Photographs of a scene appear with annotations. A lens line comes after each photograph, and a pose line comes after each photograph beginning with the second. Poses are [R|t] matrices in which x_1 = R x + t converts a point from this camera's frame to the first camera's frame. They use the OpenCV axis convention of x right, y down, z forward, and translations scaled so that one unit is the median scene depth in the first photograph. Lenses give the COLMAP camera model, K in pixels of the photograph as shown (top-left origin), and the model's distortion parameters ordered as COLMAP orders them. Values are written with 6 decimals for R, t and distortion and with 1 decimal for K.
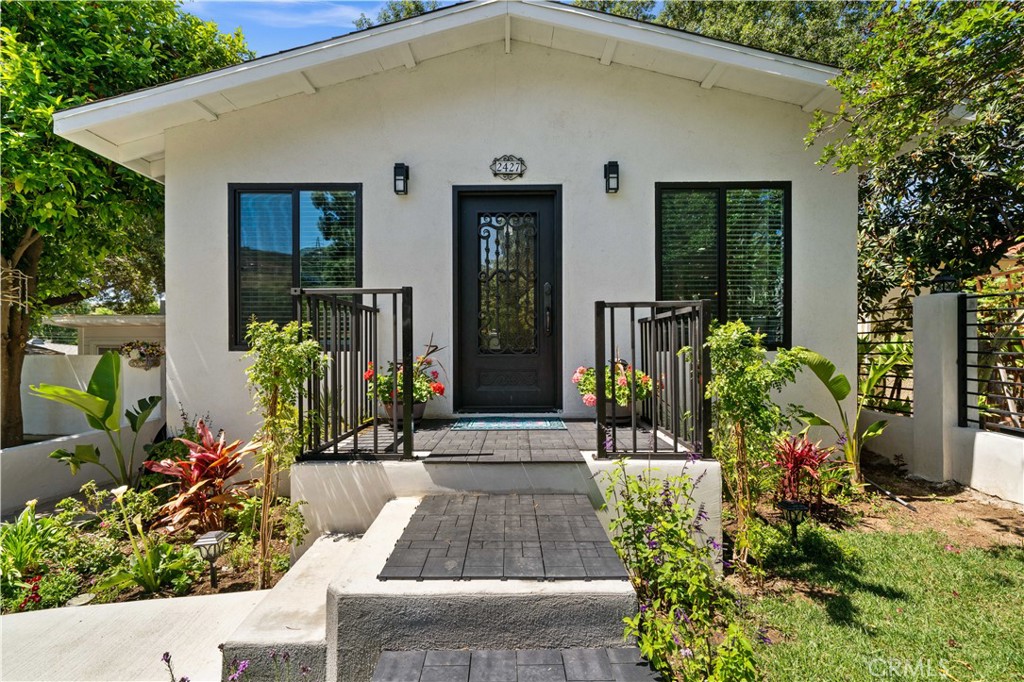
lens RADIAL K [[451.8, 0, 512.0], [0, 451.8, 341.0], [0, 0, 1]] dist [0.002076, 0.000288]
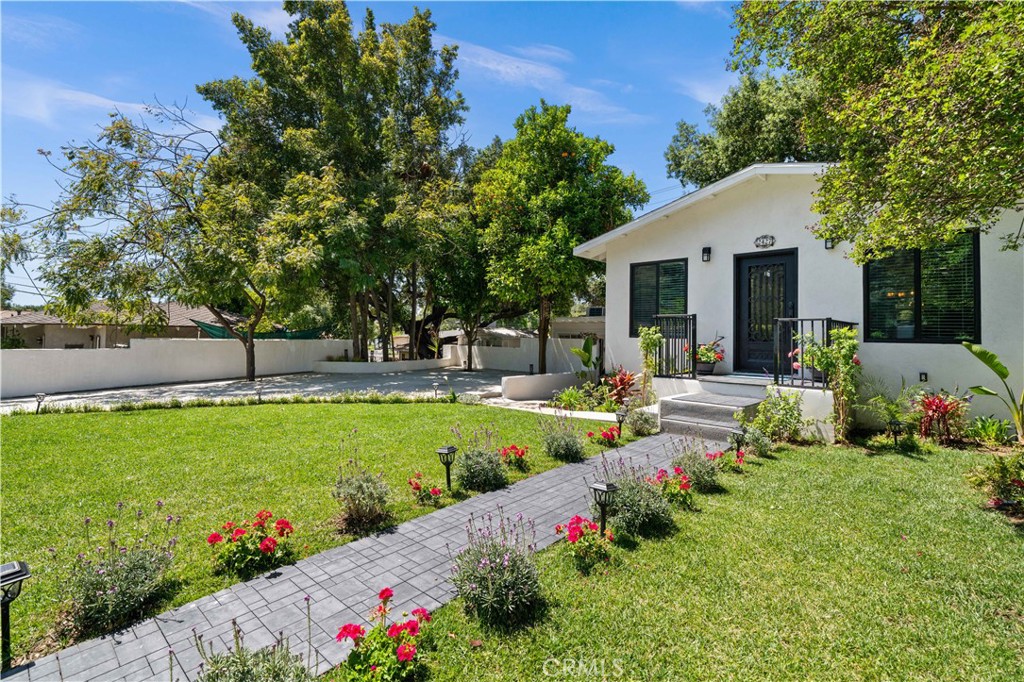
lens RADIAL K [[451.8, 0, 512.0], [0, 451.8, 341.0], [0, 0, 1]] dist [0.002076, 0.000288]
pose [[0.709294, 0.022188, -0.704564, 0.577366], [-0.008933, 0.999707, 0.022489, -0.006649], [0.704856, -0.009658, 0.709284, -1.067241]]
